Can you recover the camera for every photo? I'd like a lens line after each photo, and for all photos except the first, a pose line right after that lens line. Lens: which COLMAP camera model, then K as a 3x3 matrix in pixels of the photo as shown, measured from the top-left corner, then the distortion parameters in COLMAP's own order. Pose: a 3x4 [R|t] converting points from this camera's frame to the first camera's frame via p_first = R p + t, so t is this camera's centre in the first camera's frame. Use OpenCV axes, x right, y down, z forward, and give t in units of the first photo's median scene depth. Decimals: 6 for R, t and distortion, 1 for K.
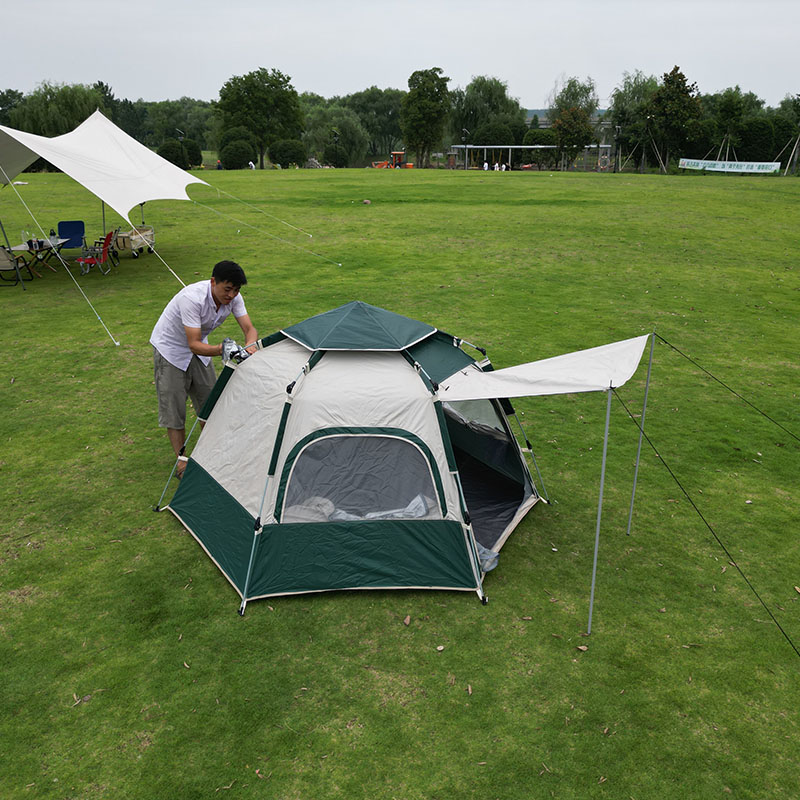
lens RADIAL K [[752.0, 0, 400.0], [0, 752.0, 400.0], [0, 0, 1]] dist [0.065775, -0.065906]
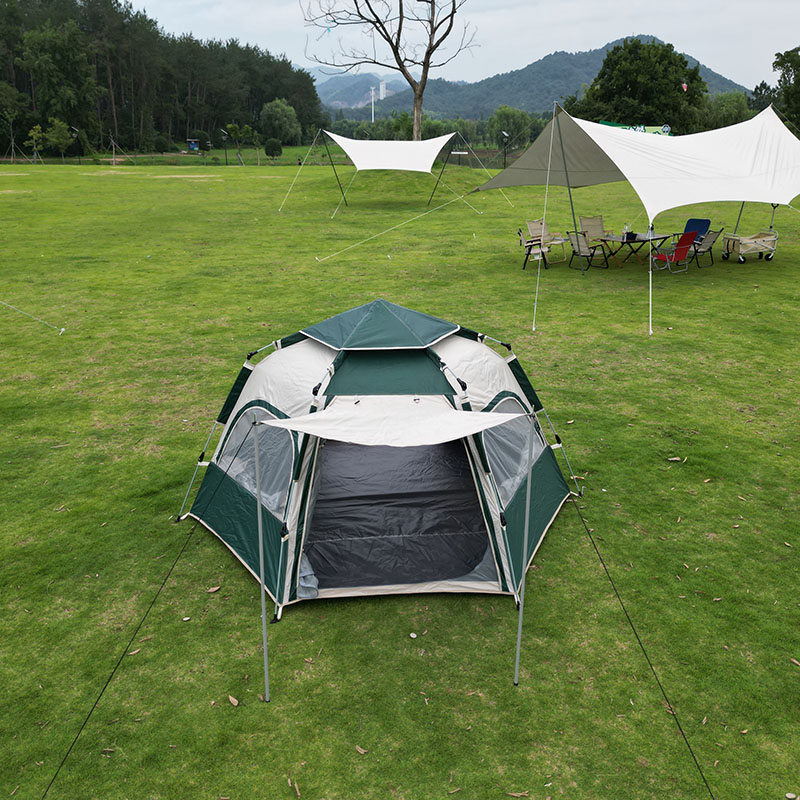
lens RADIAL K [[752.0, 0, 400.0], [0, 752.0, 400.0], [0, 0, 1]] dist [0.065775, -0.065906]
pose [[0.516885, 0.282924, -0.807950, 0.850864], [-0.282355, 0.947336, 0.151097, -0.175876], [0.808149, 0.150029, 0.569549, 0.525830]]
